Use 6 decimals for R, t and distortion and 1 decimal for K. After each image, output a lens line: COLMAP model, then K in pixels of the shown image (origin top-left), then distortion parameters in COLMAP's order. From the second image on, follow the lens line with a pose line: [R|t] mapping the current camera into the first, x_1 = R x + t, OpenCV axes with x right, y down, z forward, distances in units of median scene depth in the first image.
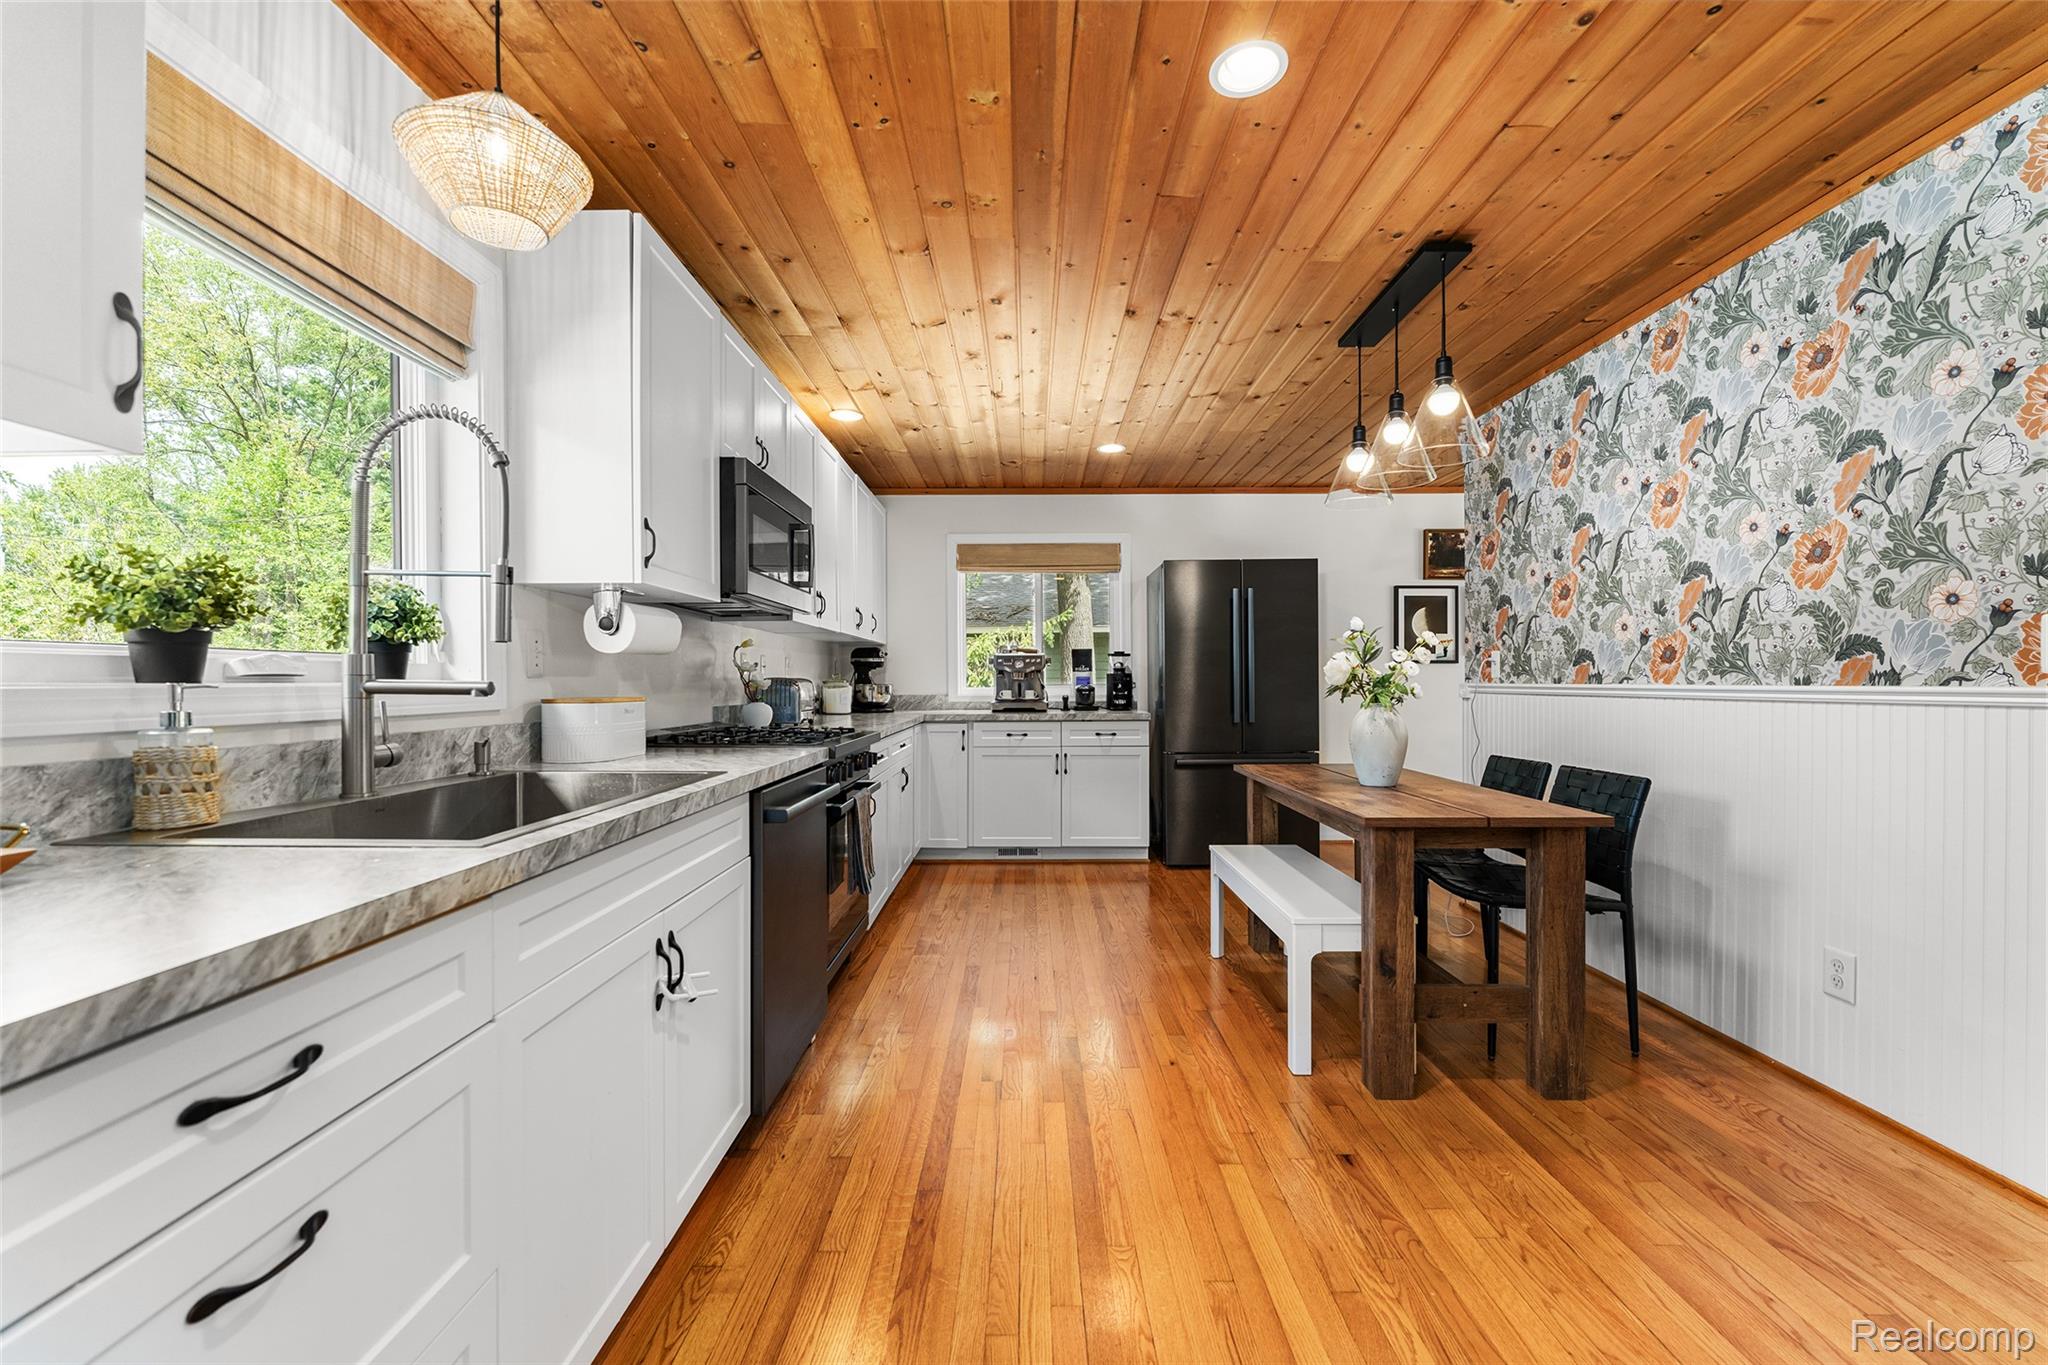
lens RADIAL K [[825.5, 0, 1021.7], [0, 825.5, 683.0], [0, 0, 1]] dist [-0.000360, -0.000426]
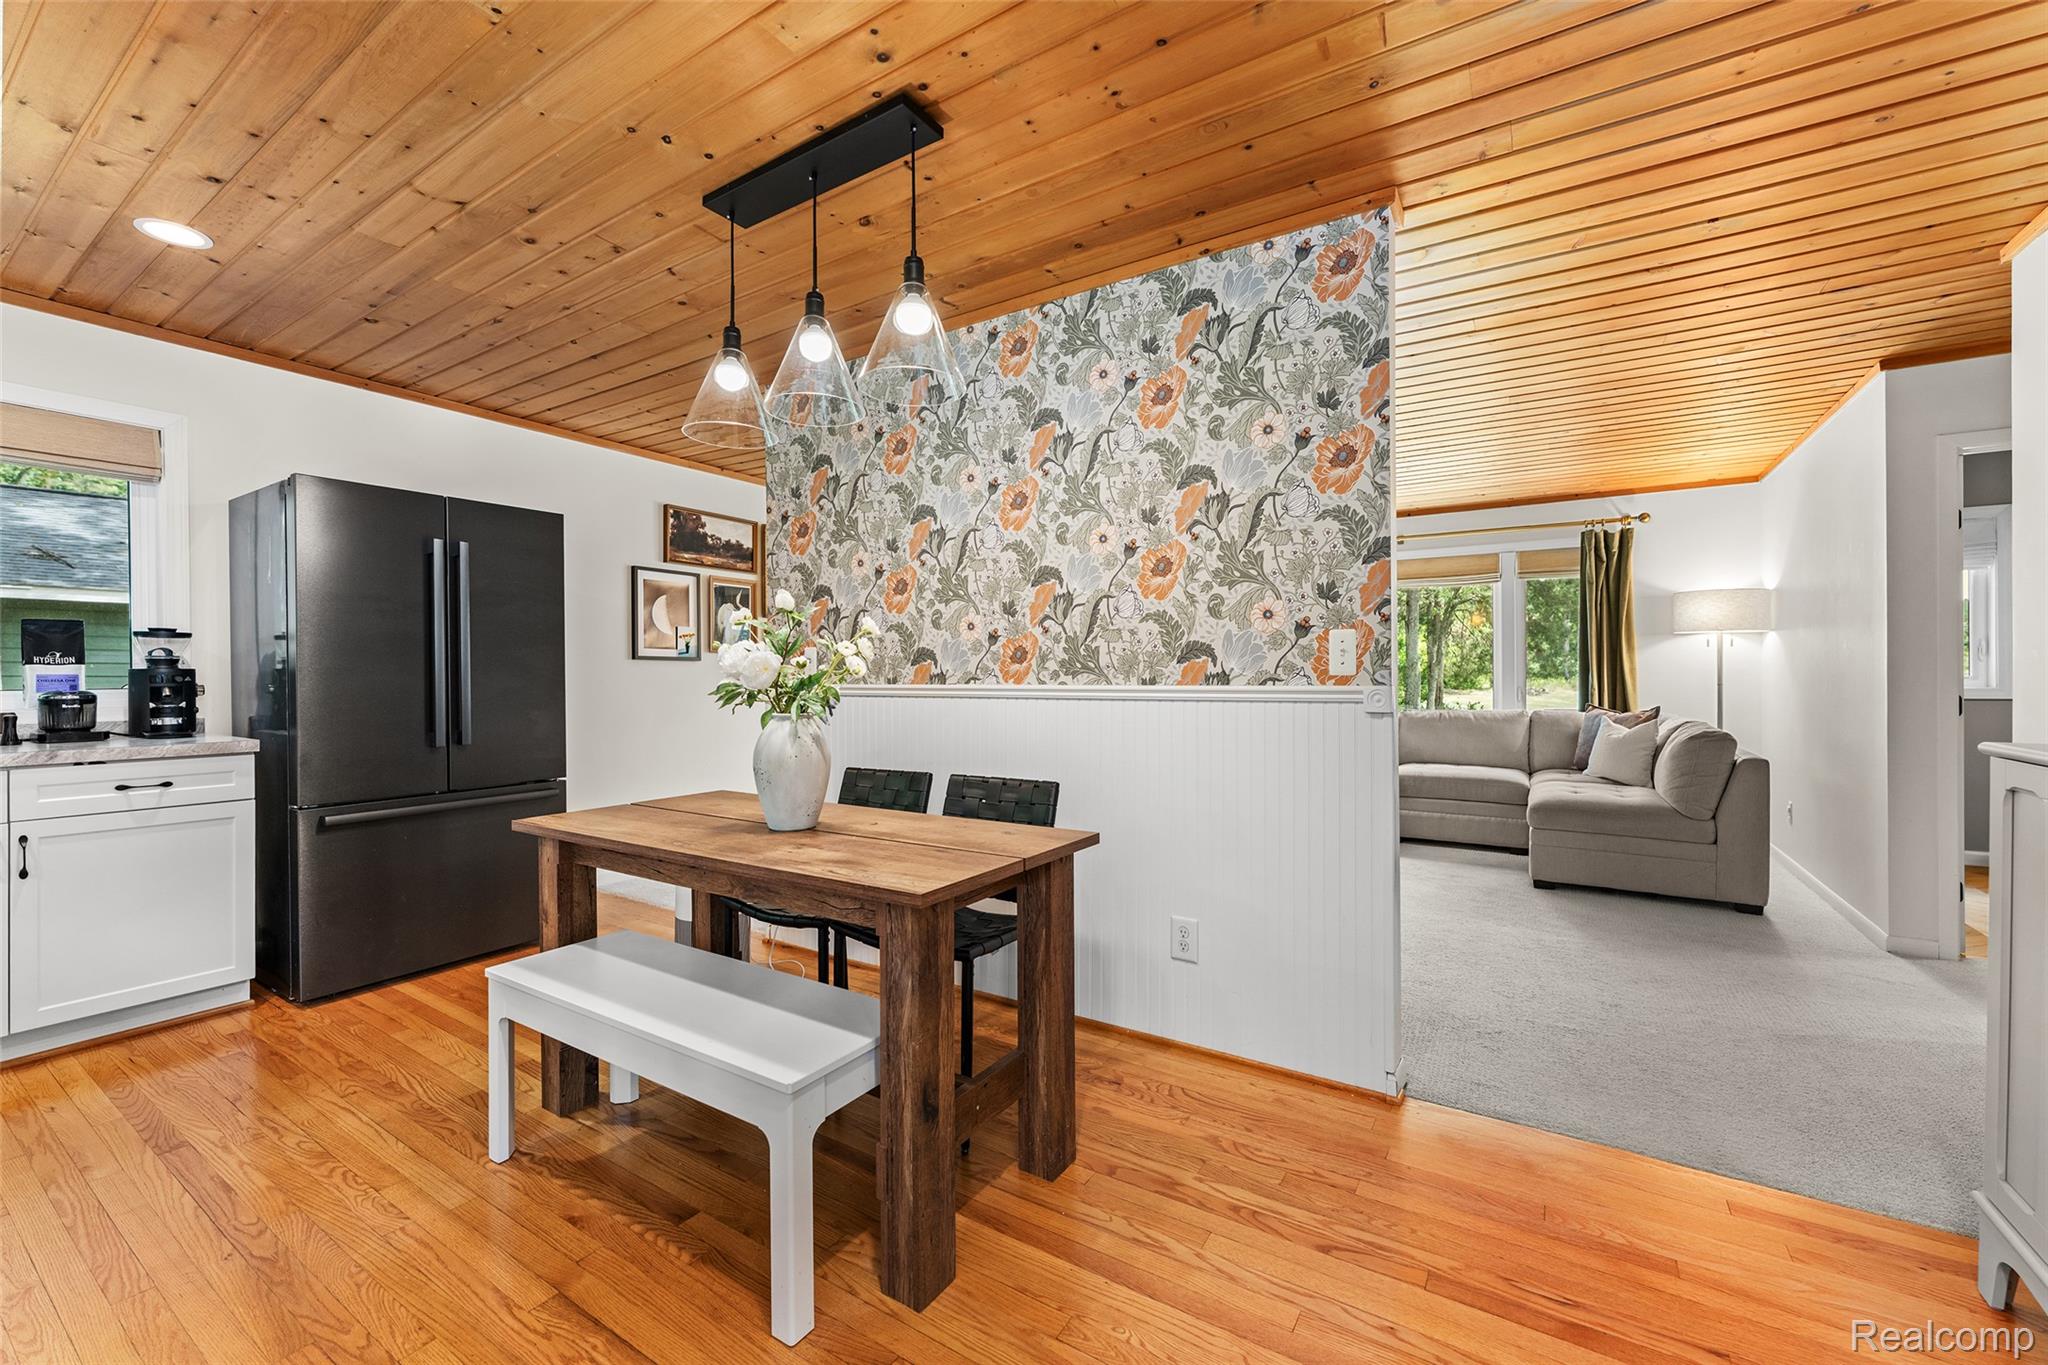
lens RADIAL K [[825.5, 0, 1027.7], [0, 825.5, 676.5], [0, 0, 1]] dist [-0.000360, -0.000426]
pose [[0.534737, 0.001244, 0.845018, -0.074725], [0.004012, 0.999984, -0.004011, -0.004520], [-0.845009, 0.005536, 0.534723, 0.488782]]
